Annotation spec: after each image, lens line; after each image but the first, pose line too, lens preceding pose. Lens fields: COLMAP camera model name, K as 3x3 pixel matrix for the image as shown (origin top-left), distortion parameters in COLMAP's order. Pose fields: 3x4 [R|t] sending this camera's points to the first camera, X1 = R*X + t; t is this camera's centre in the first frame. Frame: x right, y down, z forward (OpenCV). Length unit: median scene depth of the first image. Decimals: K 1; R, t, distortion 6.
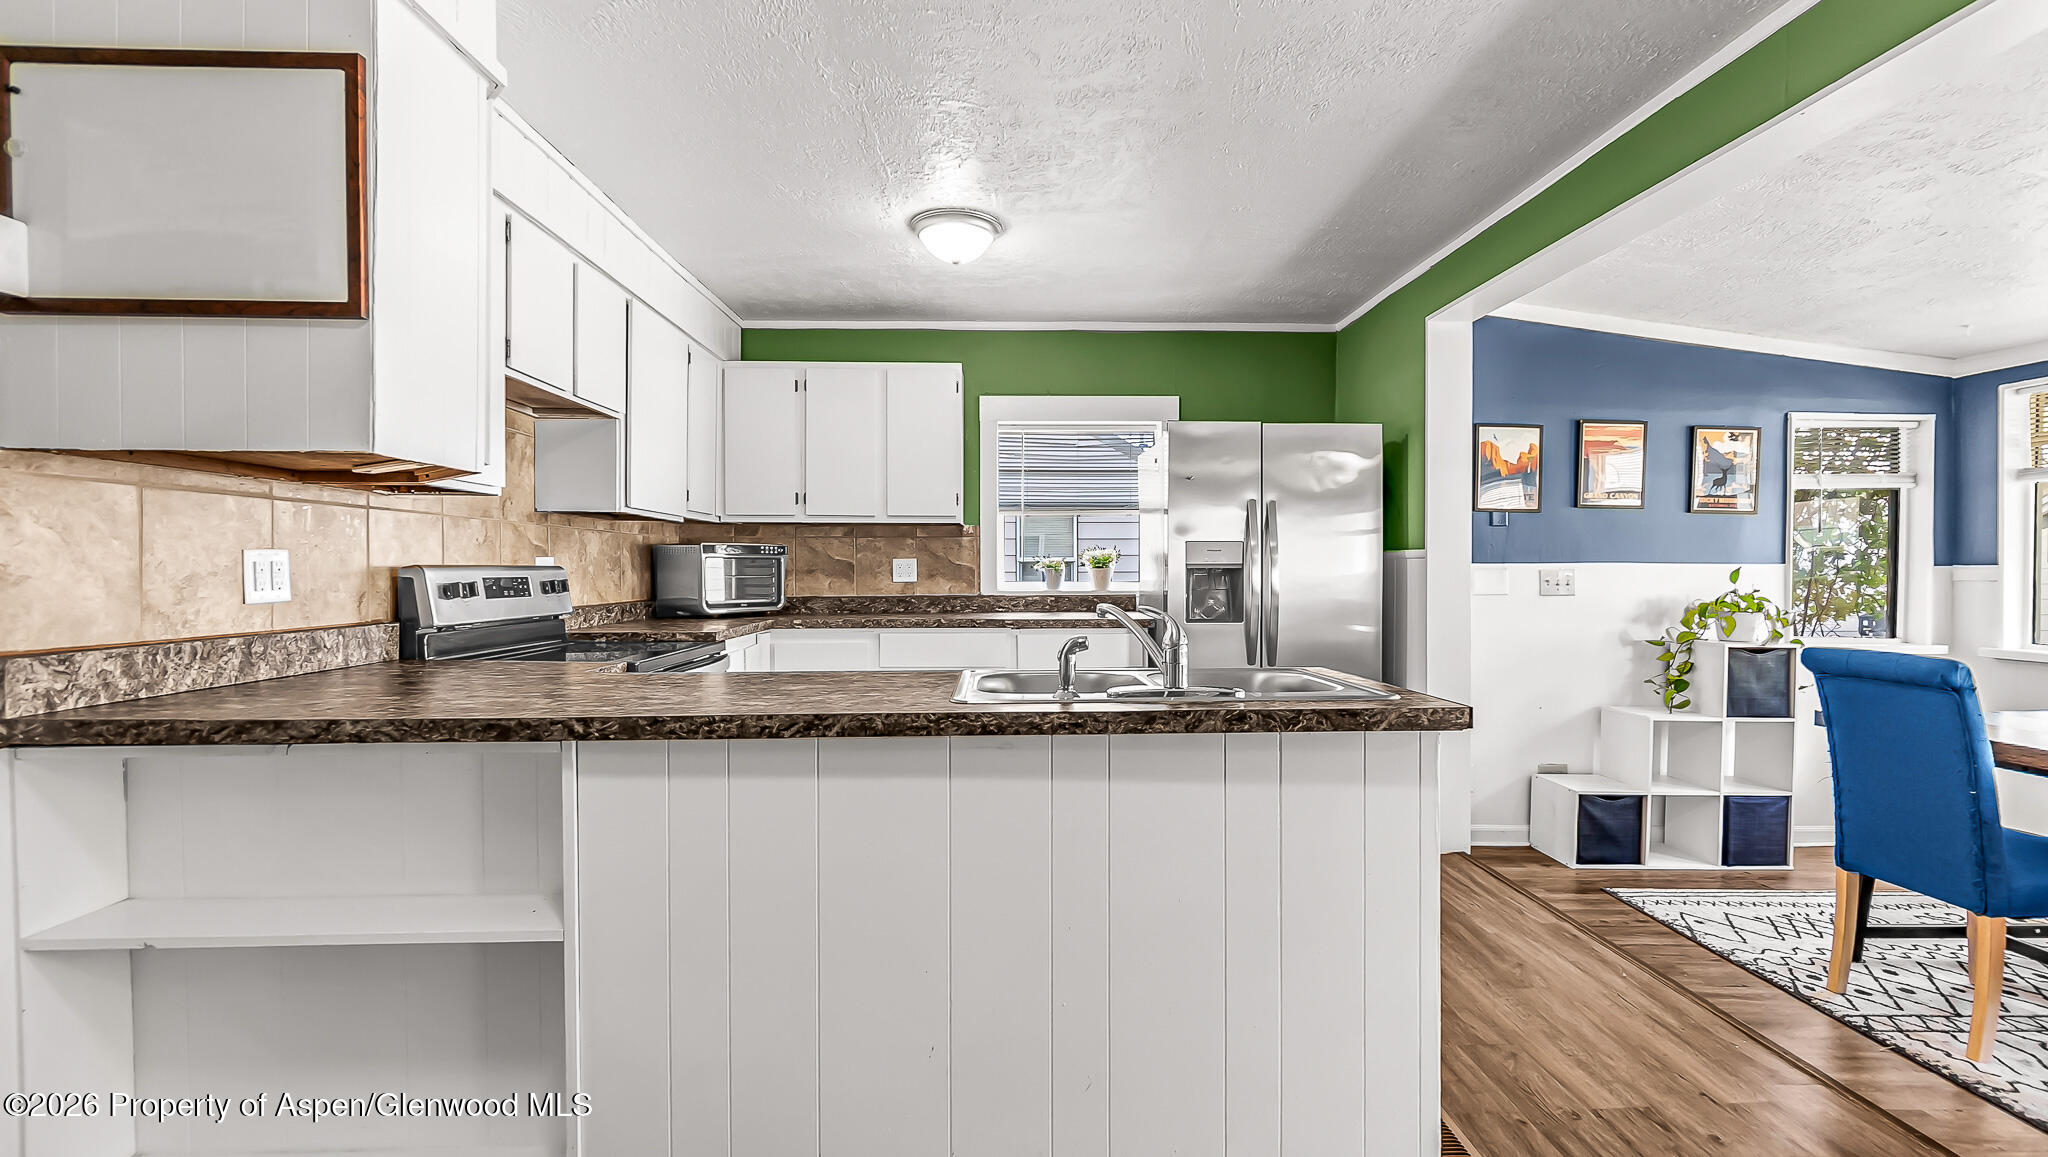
lens RADIAL K [[899.4, 0, 1032.8], [0, 899.4, 585.7], [0, 0, 1]] dist [-0.004599, -0.000706]
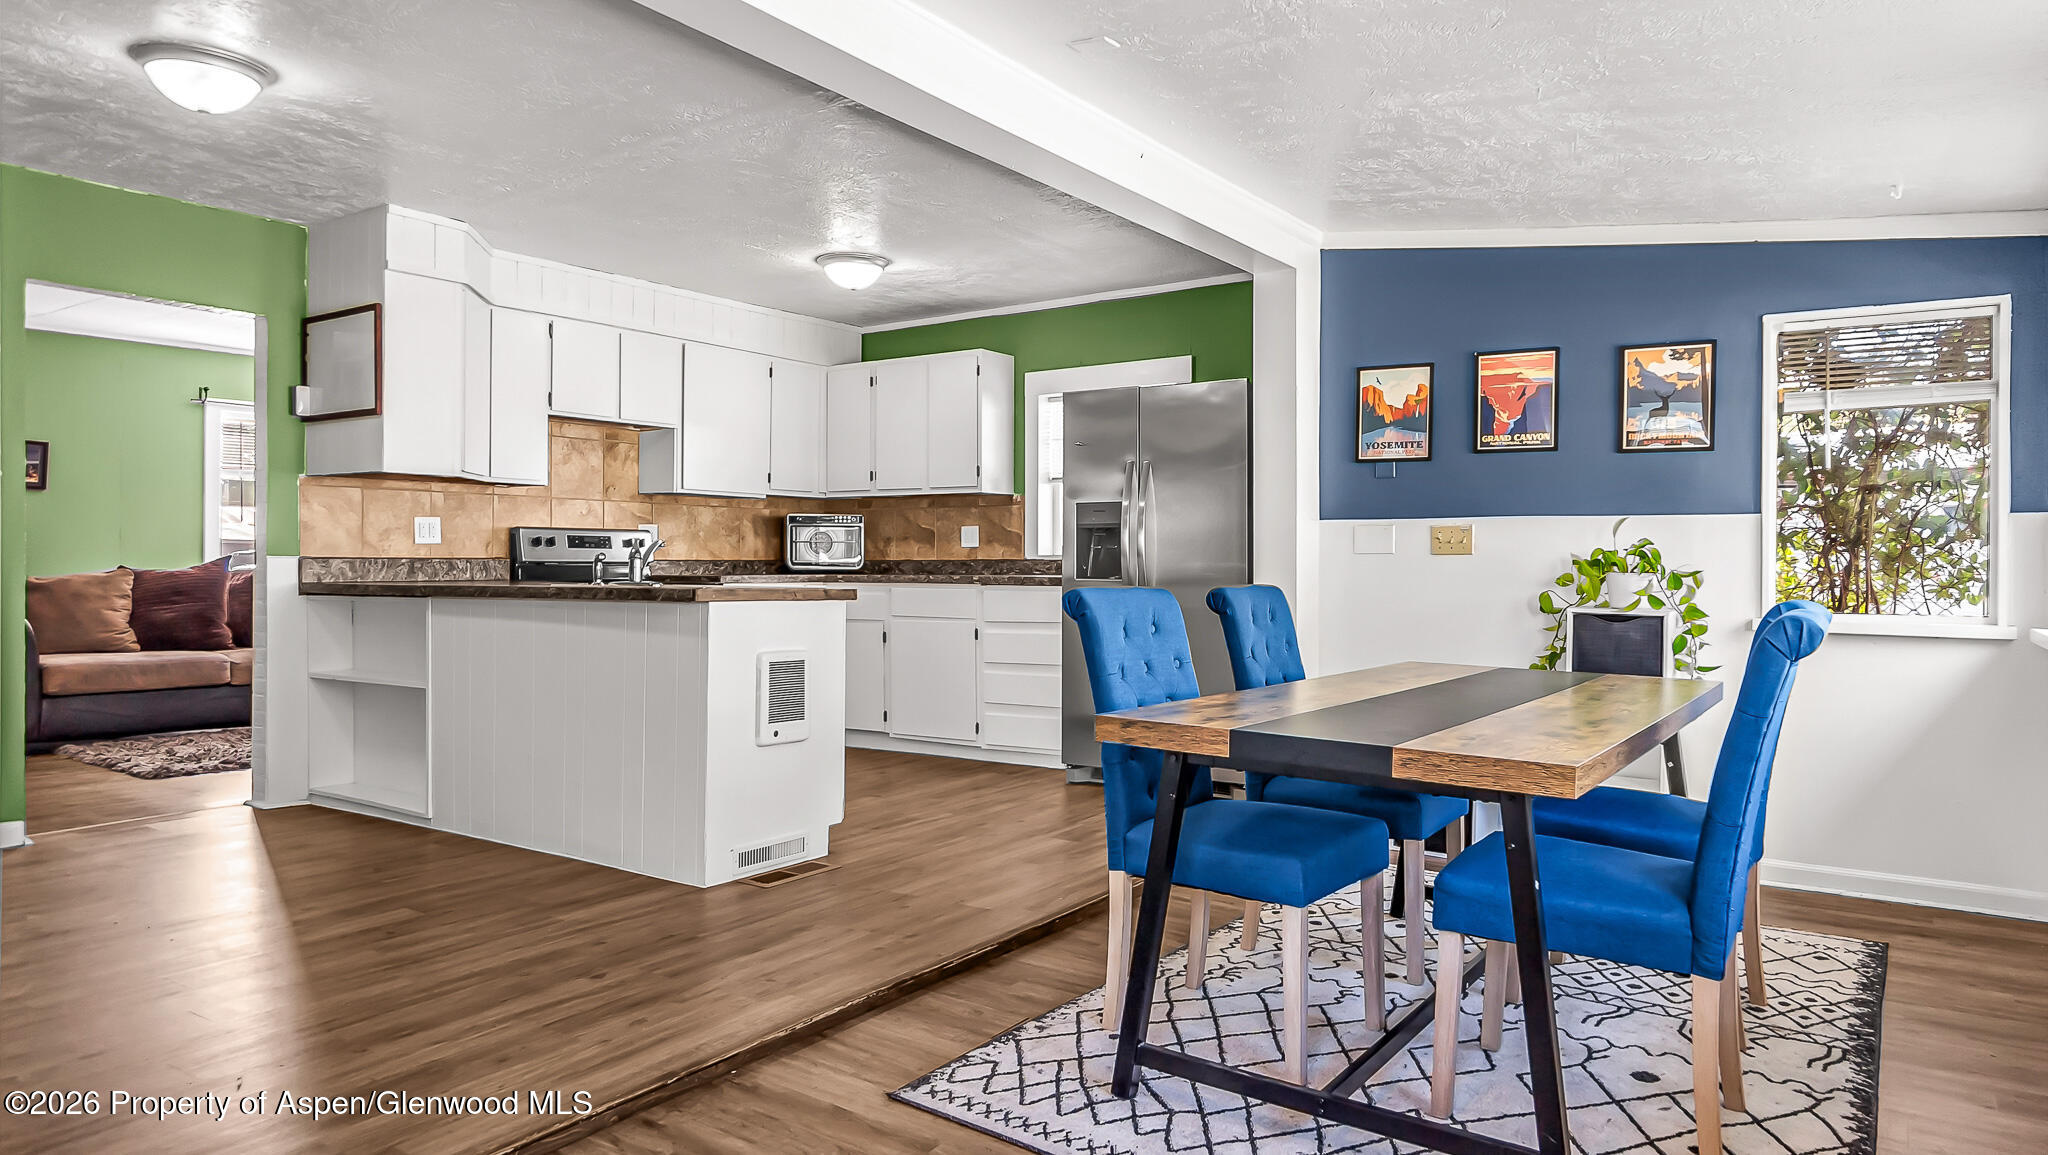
lens RADIAL K [[1272.8, 0, 1024.0], [0, 1272.8, 577.5], [0, 0, 1]] dist [-0.014065, 0.000847]
pose [[0.800143, 0.009927, -0.599728, 1.017269], [-0.014893, 0.999884, -0.003319, 0.044699], [0.599625, 0.011587, 0.800197, -0.250328]]
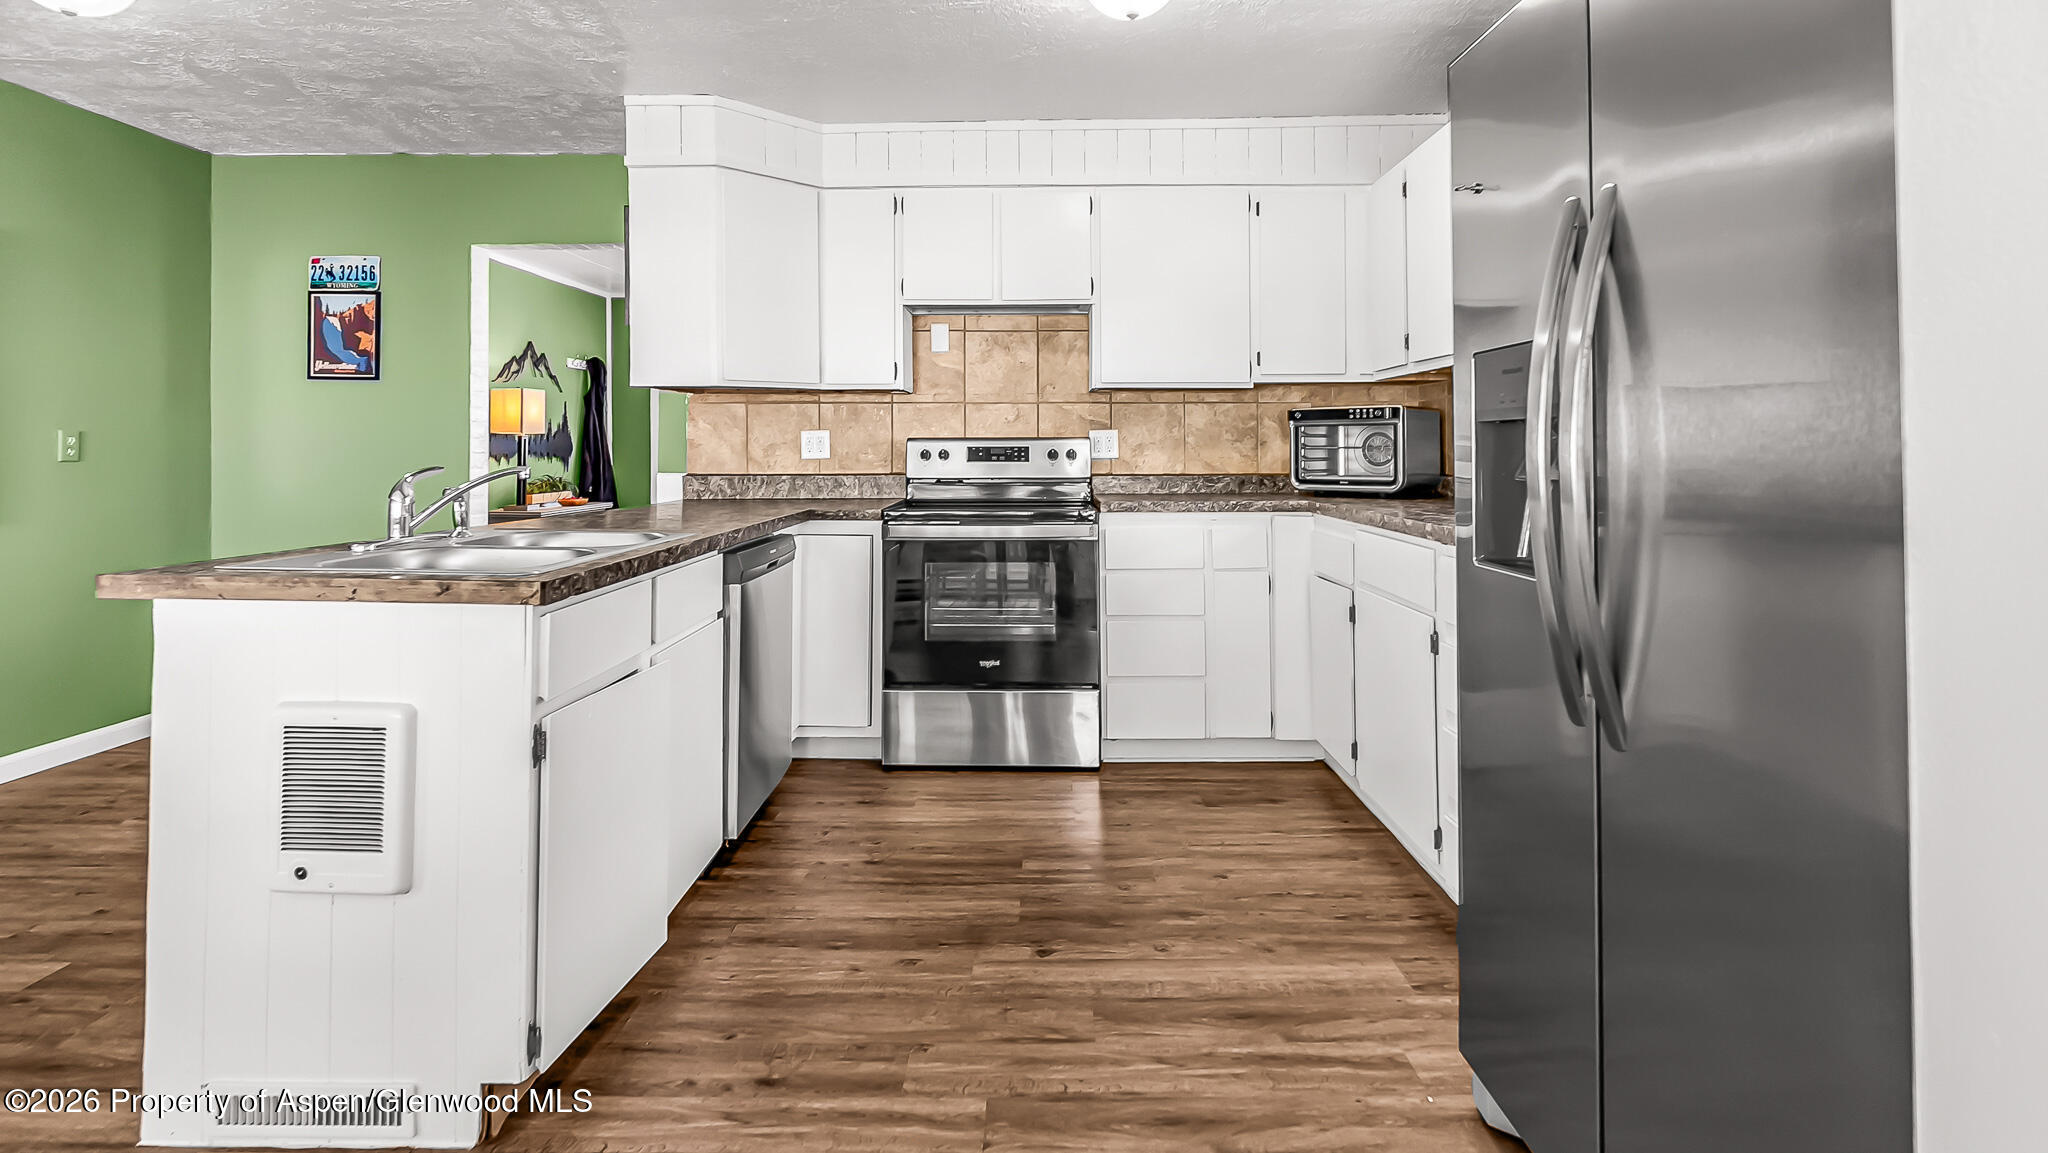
lens RADIAL K [[927.9, 0, 1024.9], [0, 927.9, 433.3], [0, 0, 1]] dist [-0.002110, -0.000213]
pose [[-0.047751, -0.018277, -0.998692, 0.570692], [-0.016294, 0.999714, -0.017516, -0.003905], [0.998726, 0.015436, -0.048035, 0.812095]]
